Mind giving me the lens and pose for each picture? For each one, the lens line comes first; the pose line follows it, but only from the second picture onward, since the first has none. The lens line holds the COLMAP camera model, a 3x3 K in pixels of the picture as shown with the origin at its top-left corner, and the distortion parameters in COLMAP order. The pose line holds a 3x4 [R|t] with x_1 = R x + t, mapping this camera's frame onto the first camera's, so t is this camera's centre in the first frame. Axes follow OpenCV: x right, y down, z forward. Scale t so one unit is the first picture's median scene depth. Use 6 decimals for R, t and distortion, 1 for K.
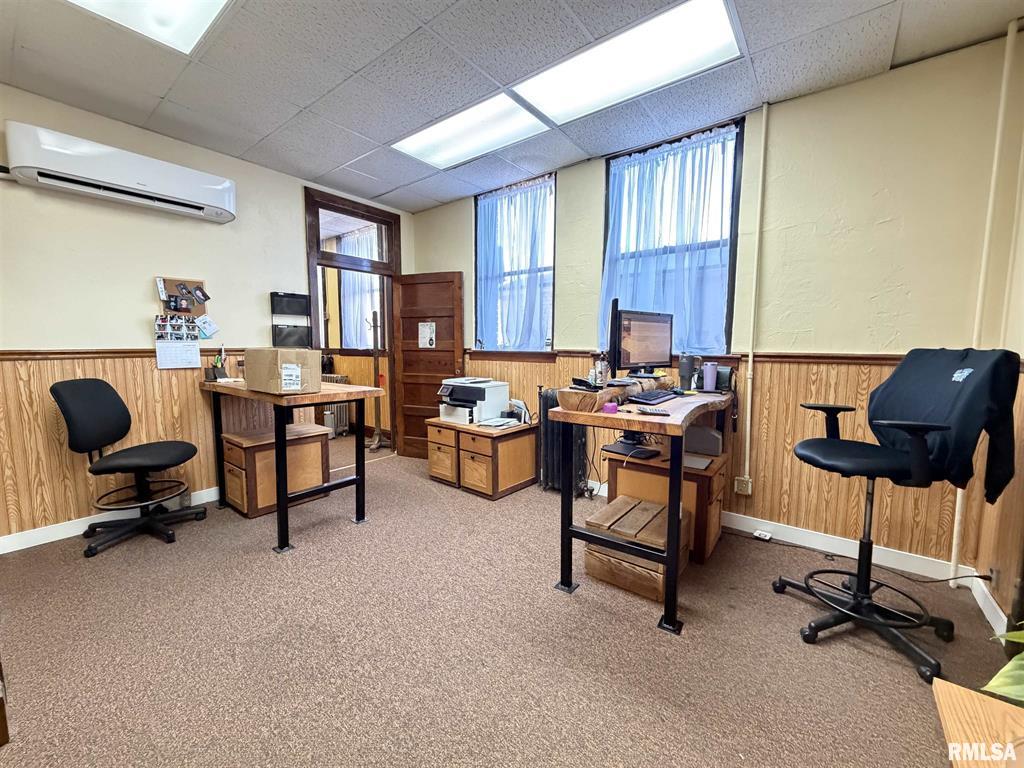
lens RADIAL K [[411.5, 0, 511.6], [0, 411.5, 383.5], [0, 0, 1]] dist [-0.002164, -0.000463]
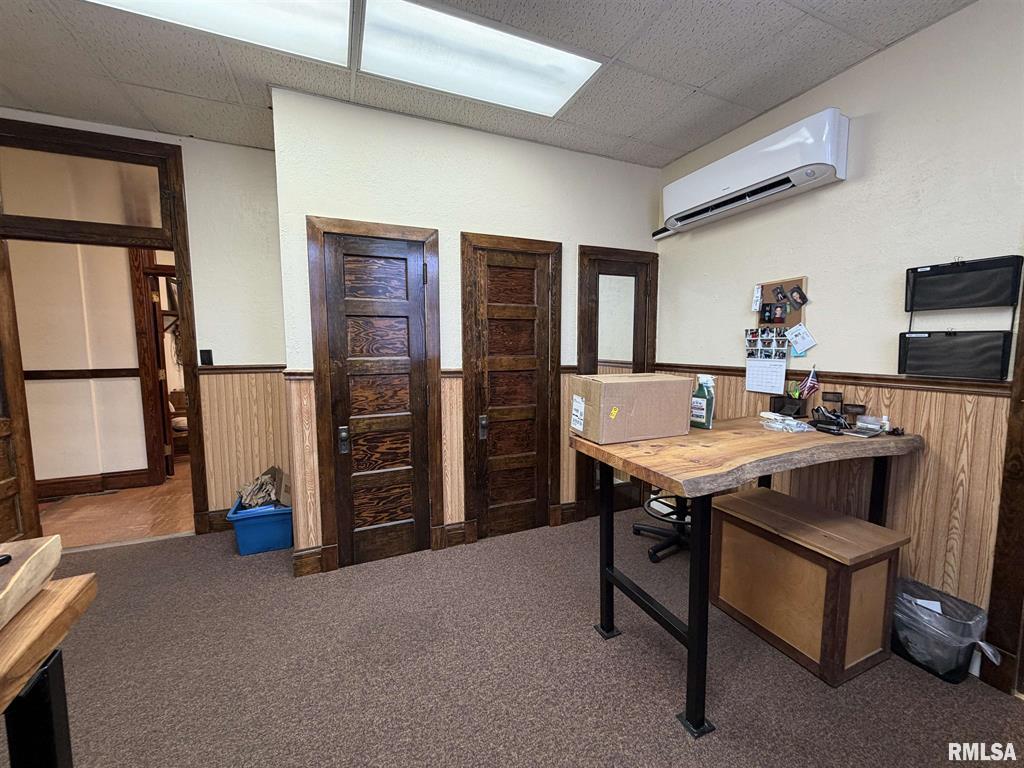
lens RADIAL K [[411.5, 0, 512.6], [0, 411.5, 383.0], [0, 0, 1]] dist [-0.002164, -0.000463]
pose [[-0.480812, 0.078336, -0.873317, 0.146771], [-0.083243, 0.987424, 0.134402, -0.125523], [0.872863, 0.137320, -0.468245, 0.954993]]
